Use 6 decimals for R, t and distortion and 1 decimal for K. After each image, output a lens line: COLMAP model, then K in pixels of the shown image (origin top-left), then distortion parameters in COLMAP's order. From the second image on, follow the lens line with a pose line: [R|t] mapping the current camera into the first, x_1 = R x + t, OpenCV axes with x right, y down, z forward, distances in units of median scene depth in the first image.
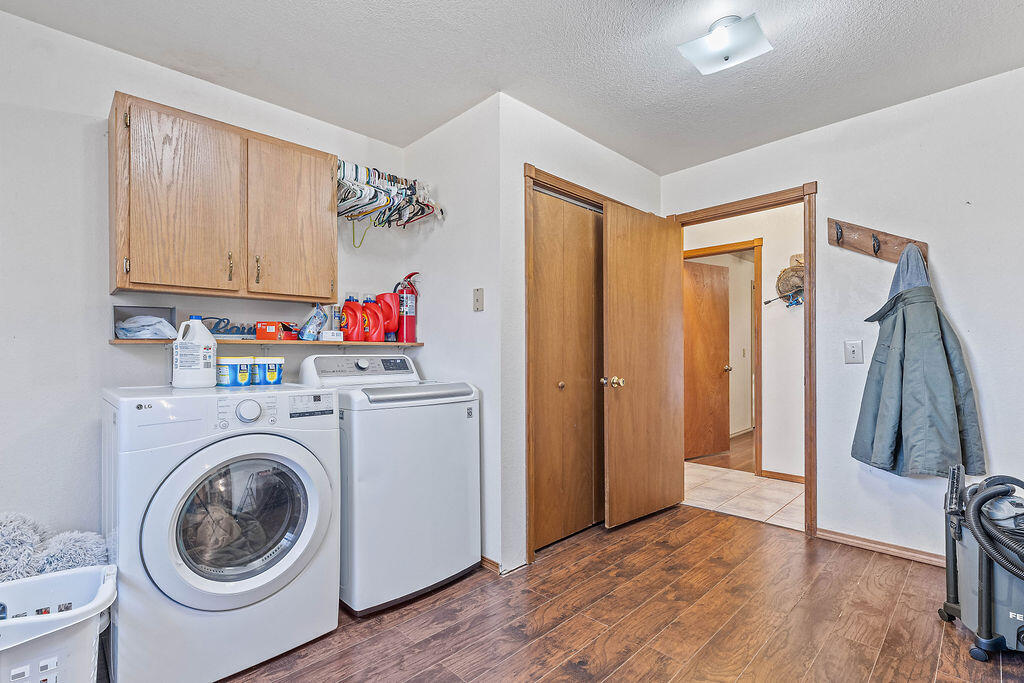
lens RADIAL K [[472.7, 0, 510.9], [0, 472.7, 345.9], [0, 0, 1]] dist [-0.012070, -0.000089]
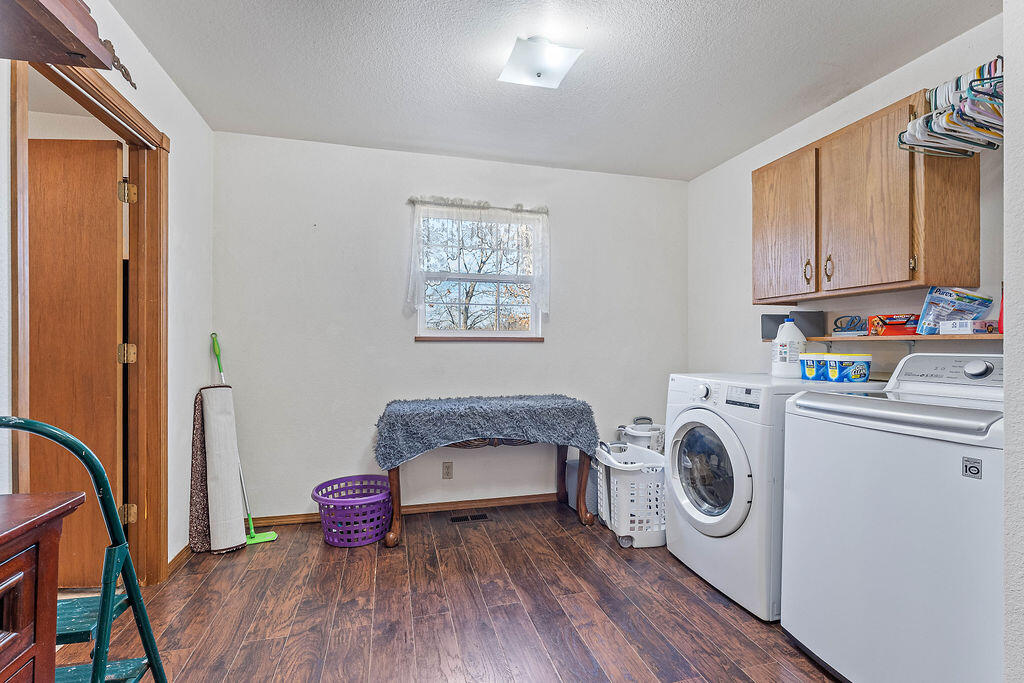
lens RADIAL K [[434.3, 0, 508.9], [0, 434.3, 345.4], [0, 0, 1]] dist [-0.002149, 0.000027]
pose [[-0.481566, -0.001117, -0.876409, 0.648132], [0.009755, 0.999930, -0.006634, 0.005198], [0.876356, -0.011745, -0.481521, 0.878592]]
